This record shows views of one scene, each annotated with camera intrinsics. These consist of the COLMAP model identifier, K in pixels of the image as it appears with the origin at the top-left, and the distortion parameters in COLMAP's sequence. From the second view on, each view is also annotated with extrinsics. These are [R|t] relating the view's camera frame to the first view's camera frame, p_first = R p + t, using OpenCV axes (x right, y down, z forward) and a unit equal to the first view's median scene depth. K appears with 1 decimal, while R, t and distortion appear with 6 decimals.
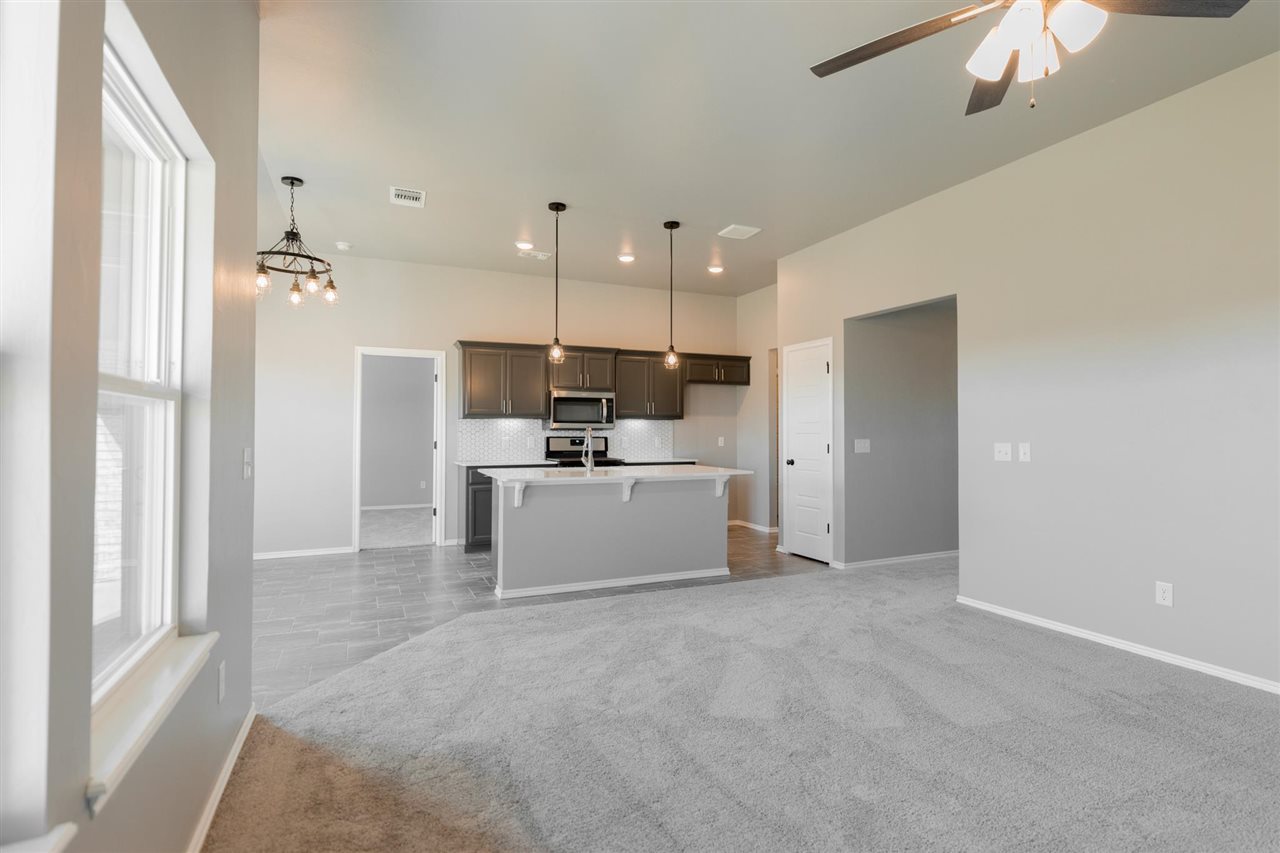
lens RADIAL K [[620.7, 0, 649.0], [0, 620.7, 425.7], [0, 0, 1]] dist [0.000428, -0.000317]
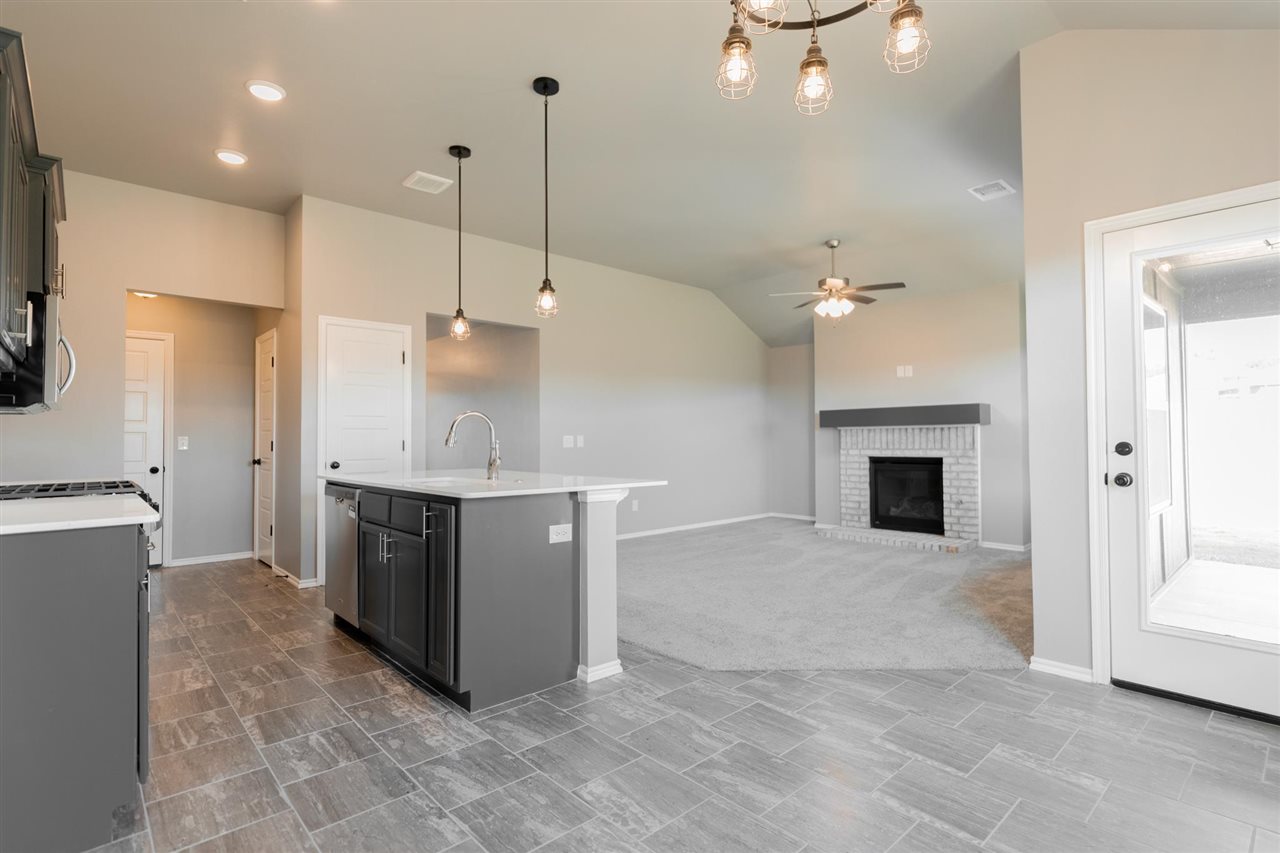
lens RADIAL K [[620.7, 0, 649.0], [0, 620.7, 425.7], [0, 0, 1]] dist [0.000428, -0.000317]
pose [[-0.313549, 0.021484, 0.949329, -0.612490], [-0.005032, 0.999692, -0.024286, 0.025021], [-0.949559, -0.012392, -0.313344, 0.825908]]
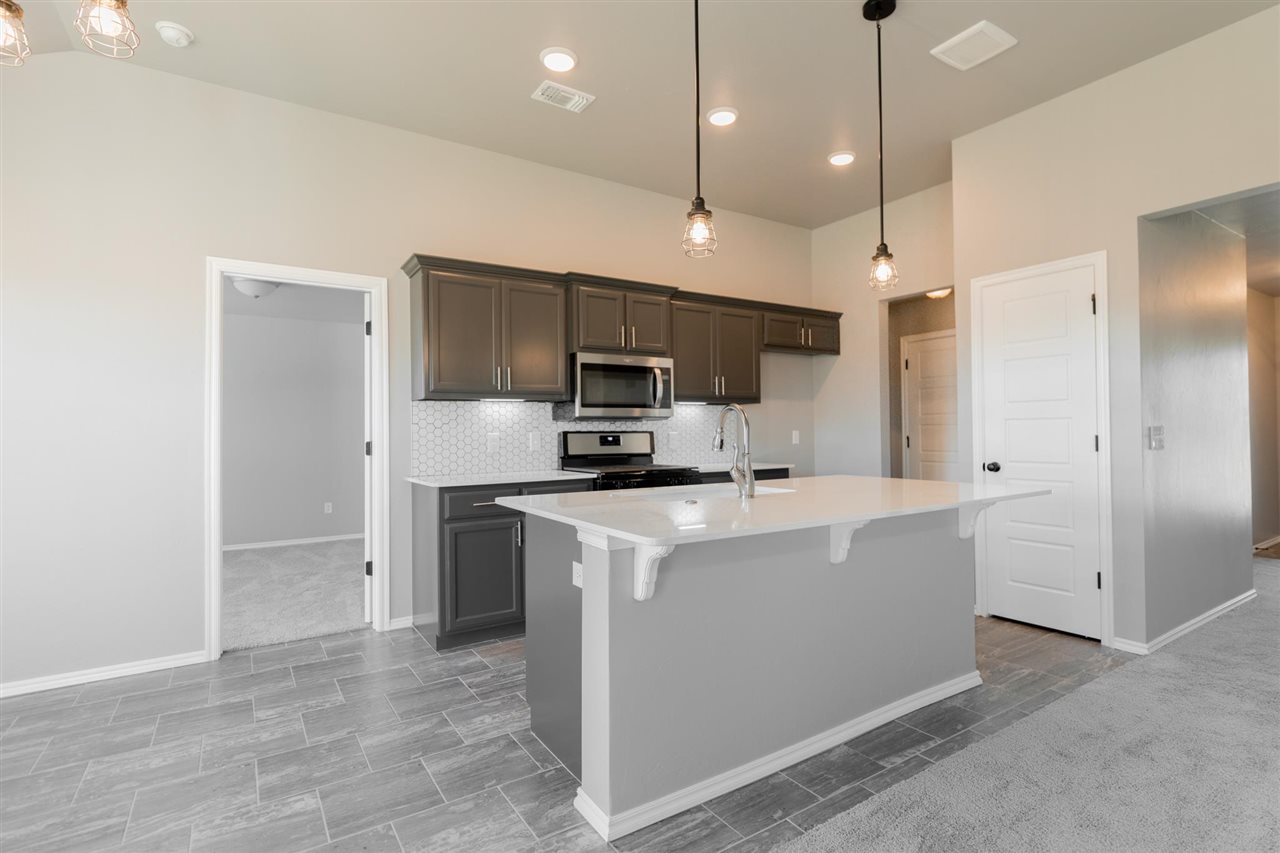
lens RADIAL K [[620.7, 0, 649.0], [0, 620.7, 425.7], [0, 0, 1]] dist [0.000428, -0.000317]
pose [[0.987889, -0.010132, 0.154834, -0.189586], [0.010162, 0.999948, 0.000595, 0.013774], [-0.154832, 0.000985, 0.987940, 0.428279]]
